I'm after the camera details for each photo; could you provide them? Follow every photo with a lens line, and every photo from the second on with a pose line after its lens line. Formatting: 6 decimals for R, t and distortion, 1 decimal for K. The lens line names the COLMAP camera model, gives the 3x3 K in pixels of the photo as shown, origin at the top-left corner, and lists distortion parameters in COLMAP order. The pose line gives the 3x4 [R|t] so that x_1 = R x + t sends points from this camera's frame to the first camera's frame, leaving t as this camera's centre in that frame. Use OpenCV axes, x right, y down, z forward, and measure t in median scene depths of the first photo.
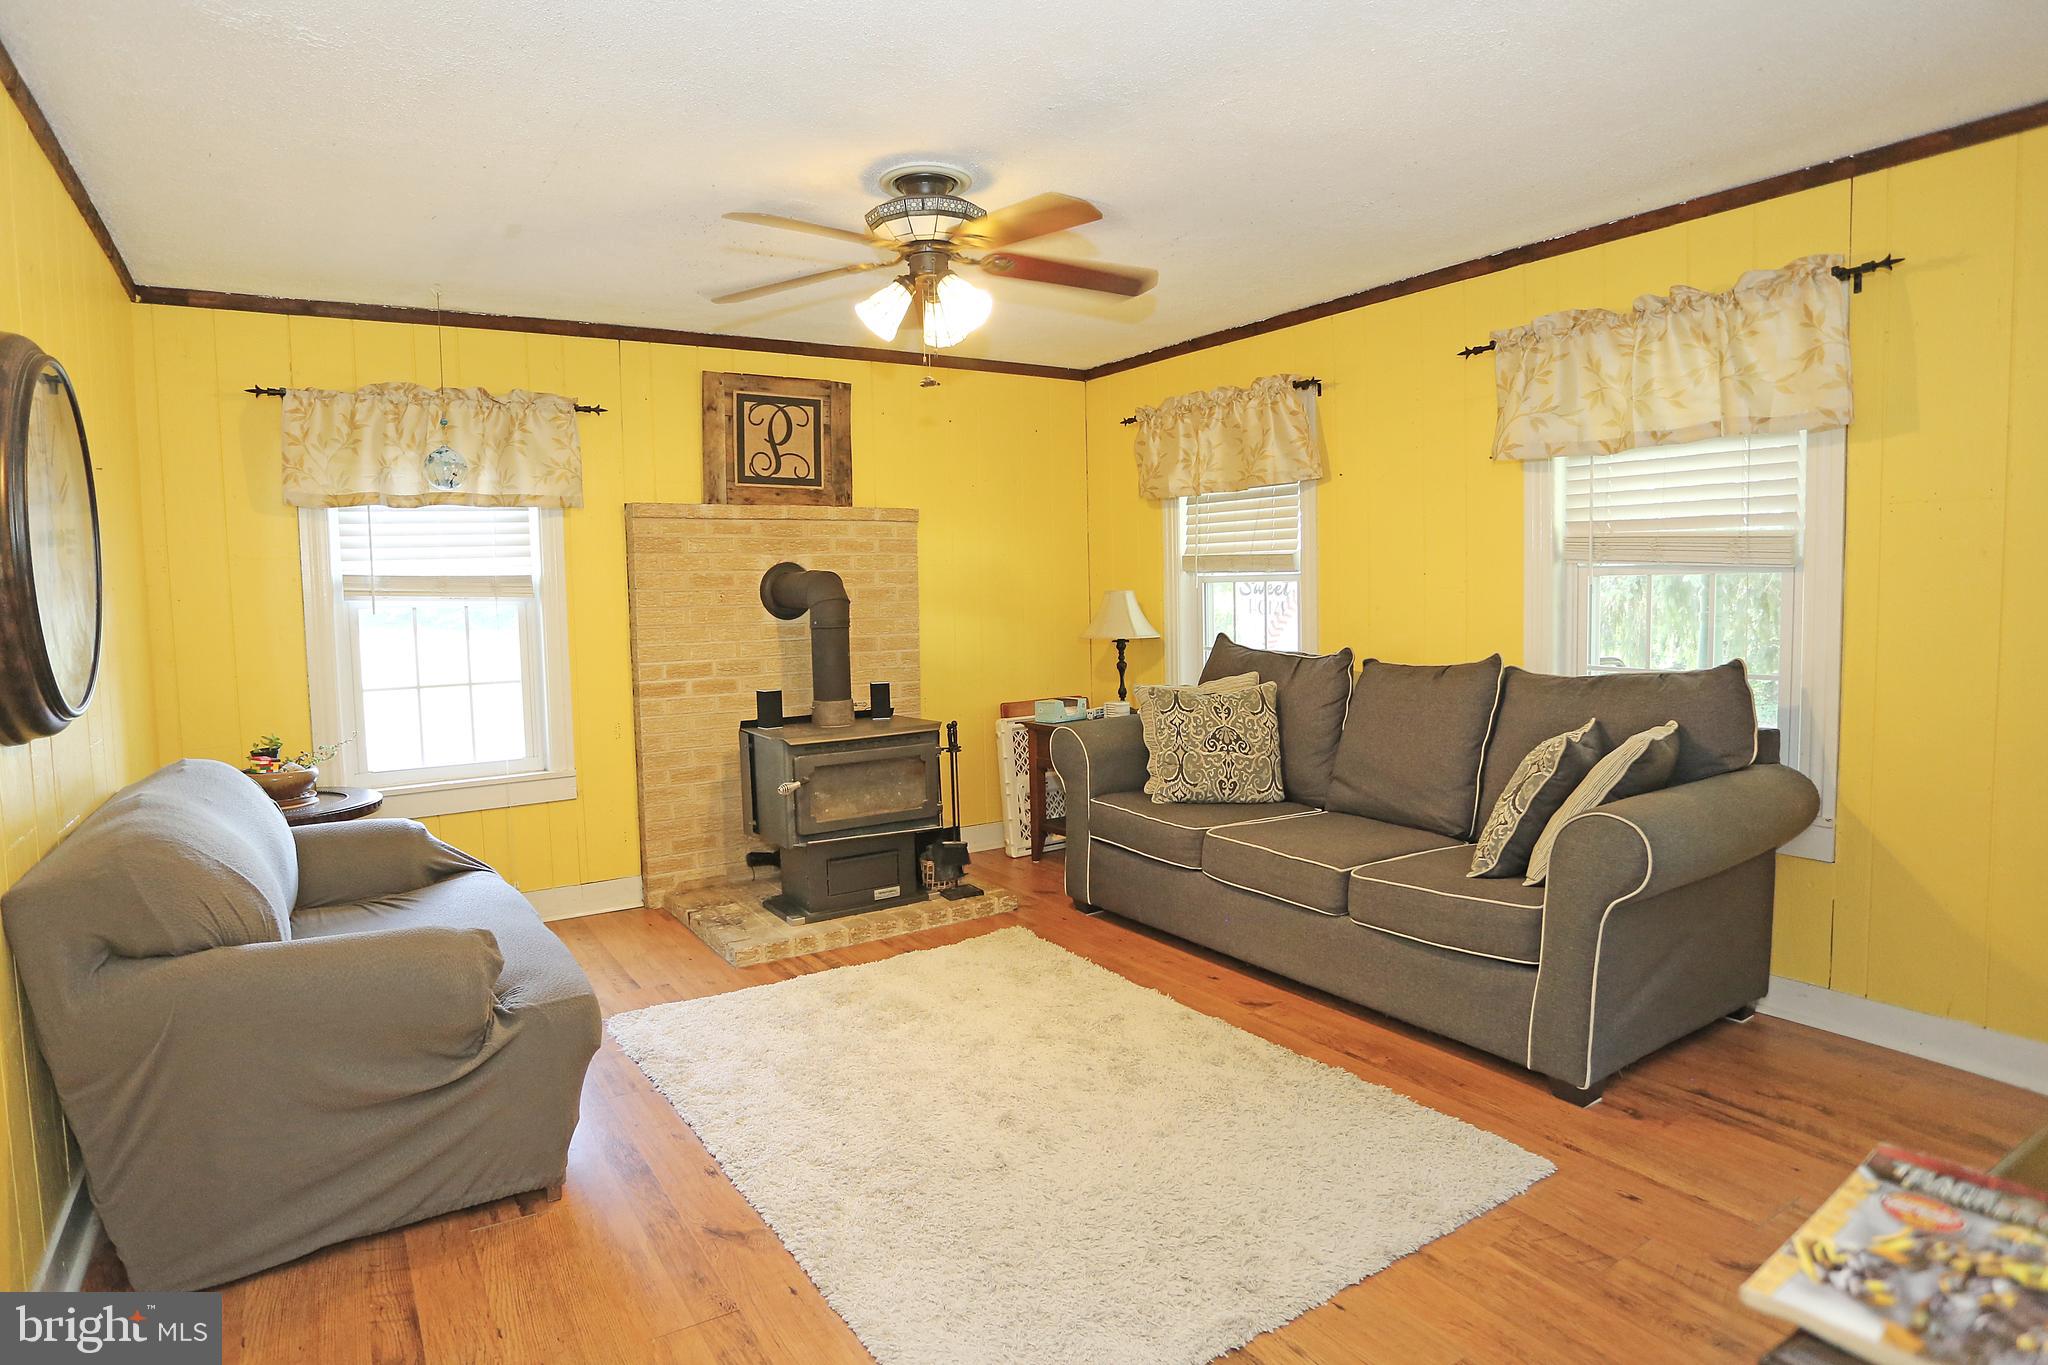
lens RADIAL K [[1102.9, 0, 979.5], [0, 1102.9, 667.0], [0, 0, 1]] dist [-0.084247, 0.045083]
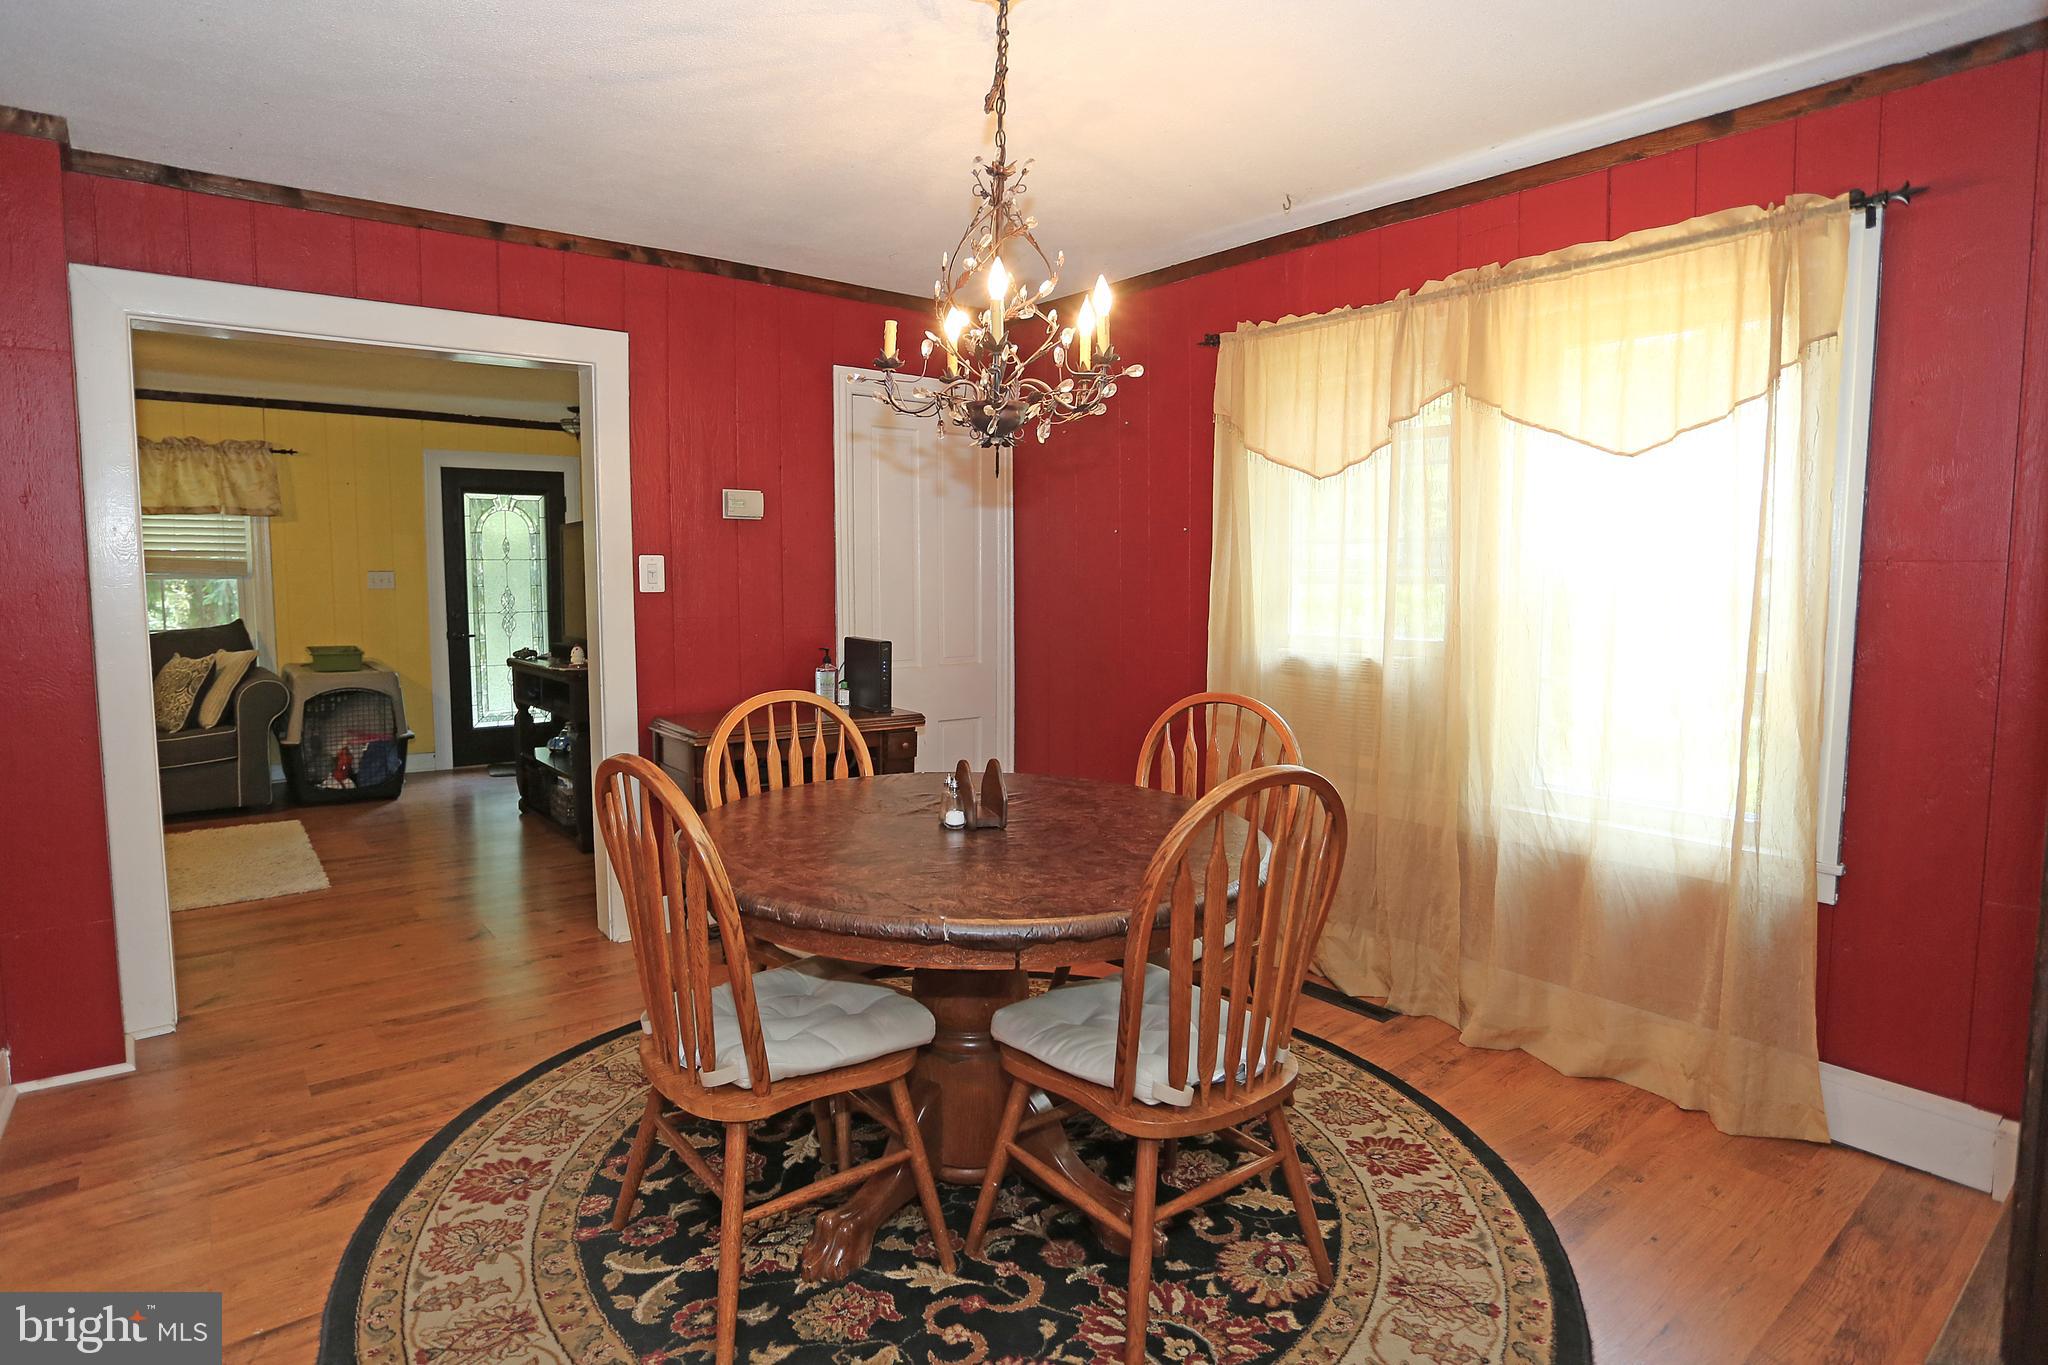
lens RADIAL K [[1085.6, 0, 1010.9], [0, 1085.6, 672.8], [0, 0, 1]] dist [-0.078032, 0.033921]
pose [[-0.118012, -0.065536, 0.990847, -1.098757], [0.076454, 0.994258, 0.074868, 0.042704], [-0.990065, 0.084589, -0.112324, -0.202560]]
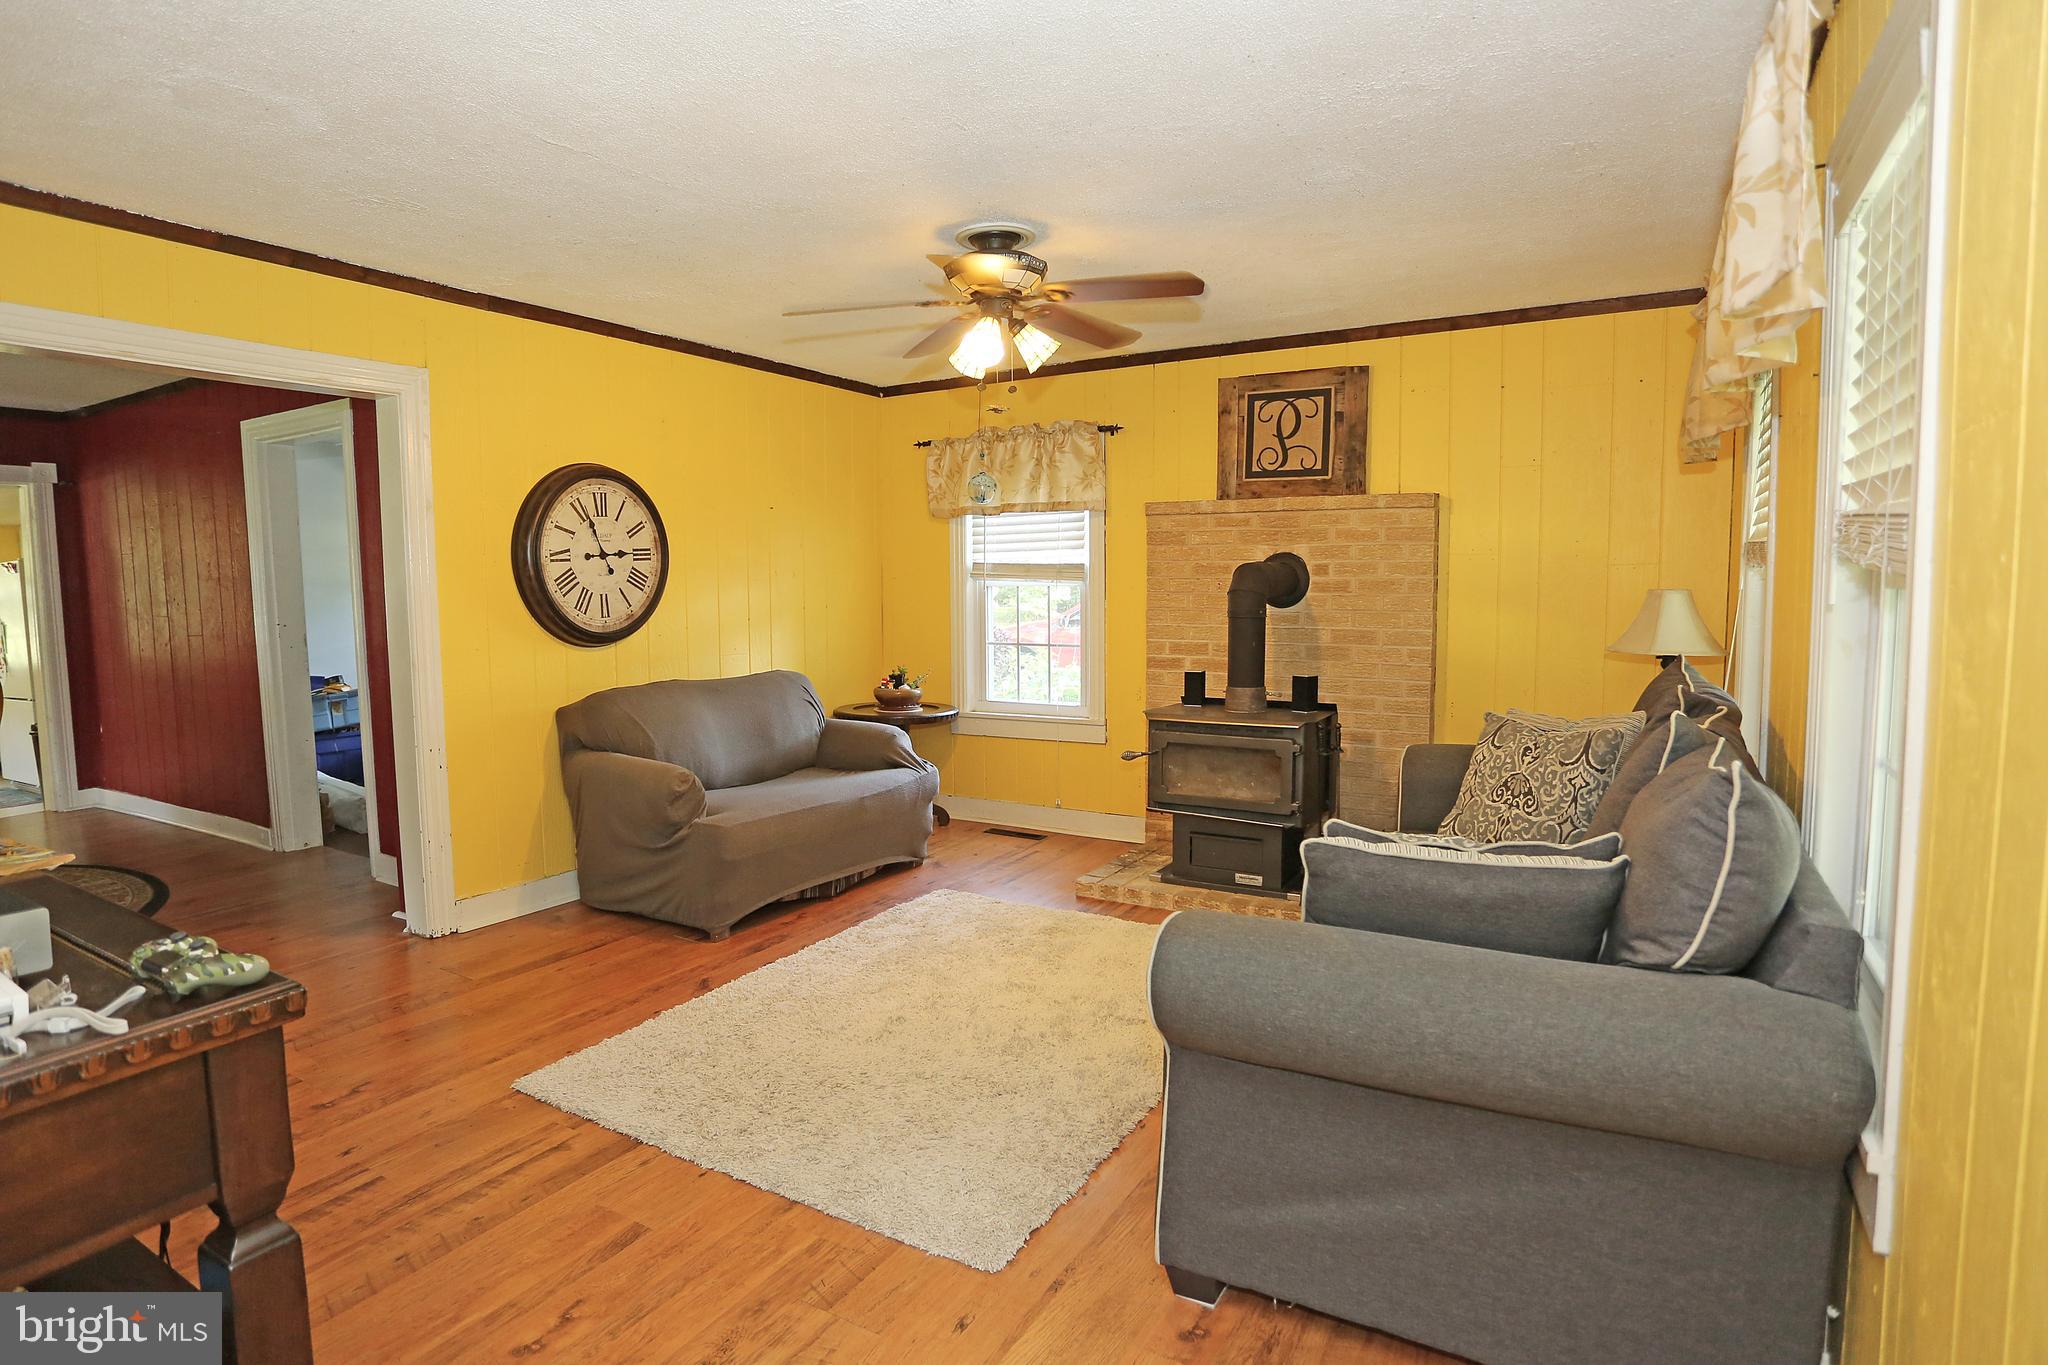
lens RADIAL K [[1102.9, 0, 979.5], [0, 1102.9, 667.0], [0, 0, 1]] dist [-0.084247, 0.045083]
pose [[0.441158, 0.090893, -0.892815, 0.694044], [-0.066234, 0.995442, 0.068614, -0.043950], [0.894982, 0.028865, 0.445168, 0.319377]]
